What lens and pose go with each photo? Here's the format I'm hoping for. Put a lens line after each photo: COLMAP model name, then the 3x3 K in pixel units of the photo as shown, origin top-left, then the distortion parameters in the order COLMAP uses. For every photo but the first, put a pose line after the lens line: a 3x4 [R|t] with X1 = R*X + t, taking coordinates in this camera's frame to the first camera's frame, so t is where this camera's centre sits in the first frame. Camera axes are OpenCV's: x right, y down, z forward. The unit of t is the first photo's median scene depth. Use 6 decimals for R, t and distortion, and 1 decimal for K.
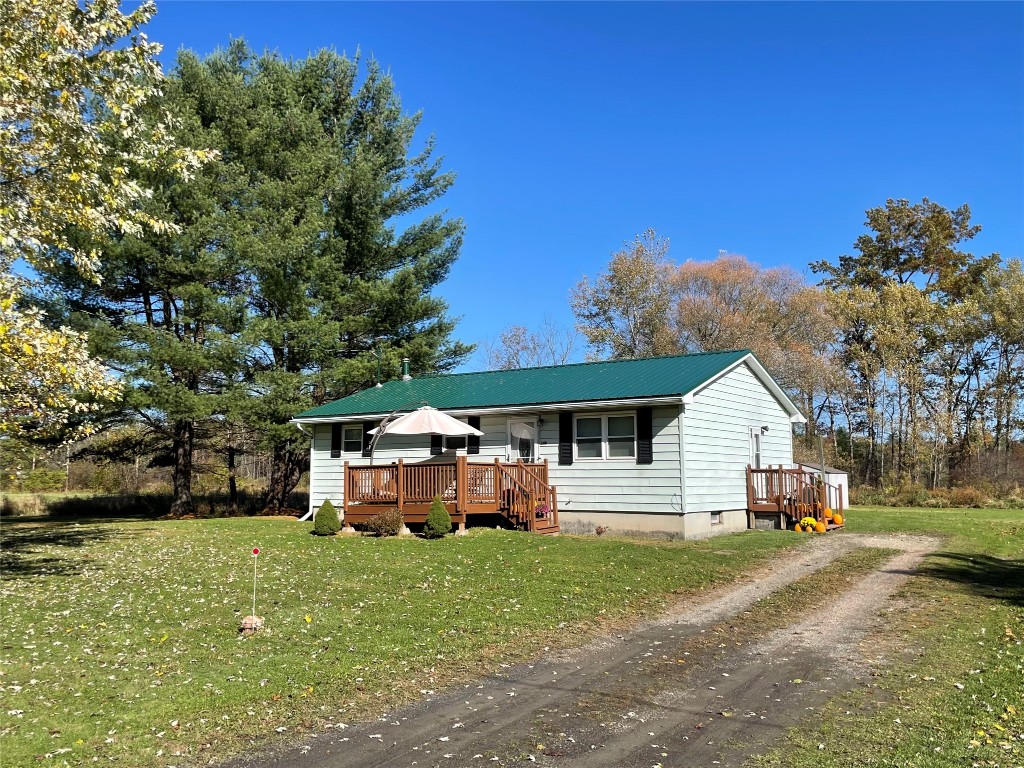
lens RADIAL K [[860.6, 0, 512.0], [0, 860.6, 384.0], [0, 0, 1]] dist [0.067185, -0.006926]
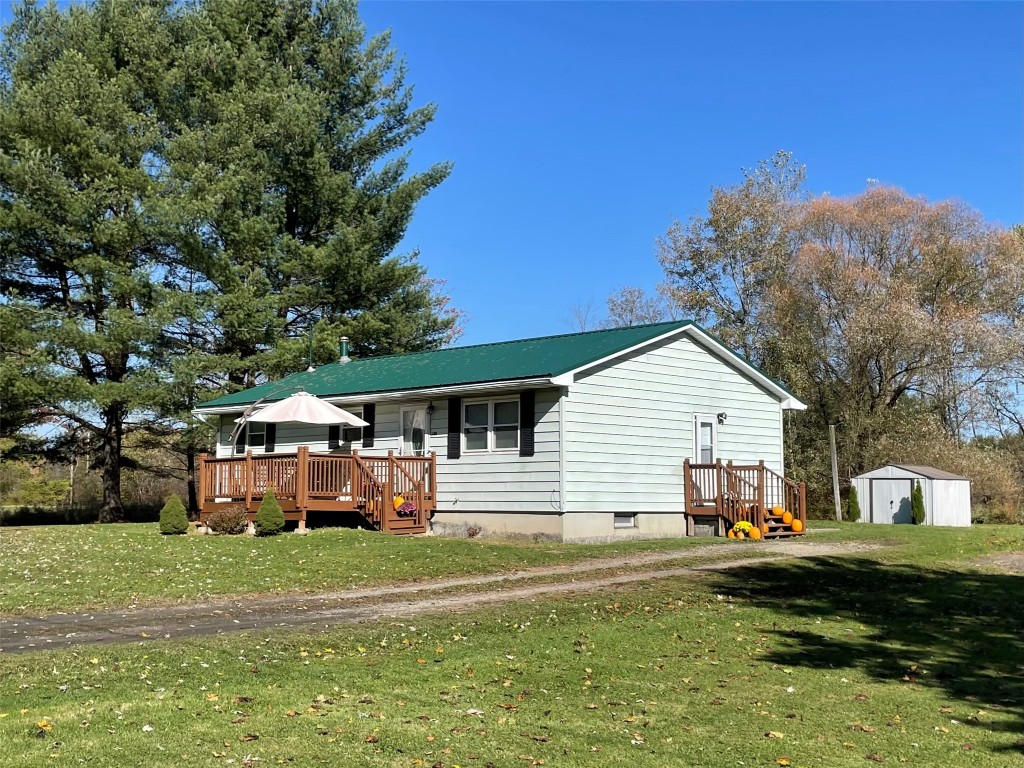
lens RADIAL K [[1201.1, 0, 512.0], [0, 1201.1, 384.0], [0, 0, 1]] dist [0.166296, -0.378896]
pose [[0.985613, -0.011254, -0.168641, 0.303309], [0.013630, 0.999823, 0.012935, 0.004092], [0.168466, -0.015047, 0.985593, -0.167182]]
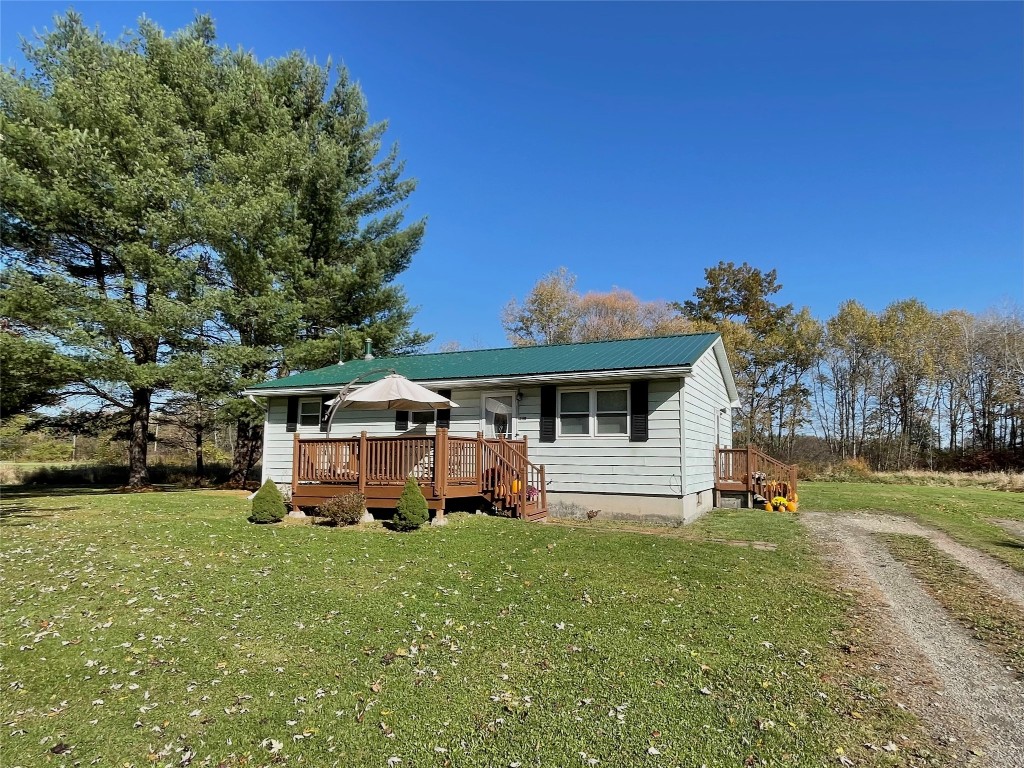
lens RADIAL K [[582.2, 0, 536.1], [0, 582.2, 407.2], [0, 0, 1]] dist [-0.004471, -0.001723]
pose [[0.985635, 0.025011, 0.167030, -0.051180], [-0.029016, 0.999346, 0.021583, 0.040642], [-0.166381, -0.026119, 0.985716, 0.361854]]
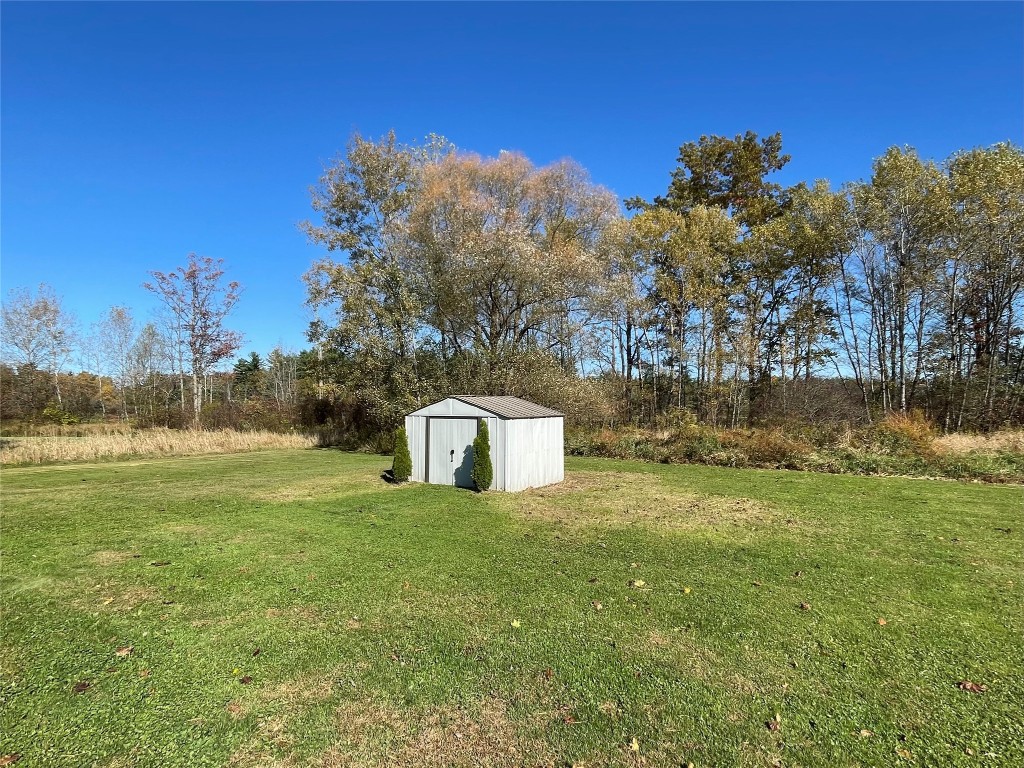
lens RADIAL K [[558.4, 0, 512.0], [0, 558.4, 384.0], [0, 0, 1]] dist [0.001311, -0.000244]
pose [[0.998358, -0.006438, 0.056921, 0.578006], [0.002776, 0.997935, 0.064172, 0.107775], [-0.057217, -0.063909, 0.996314, 1.150252]]
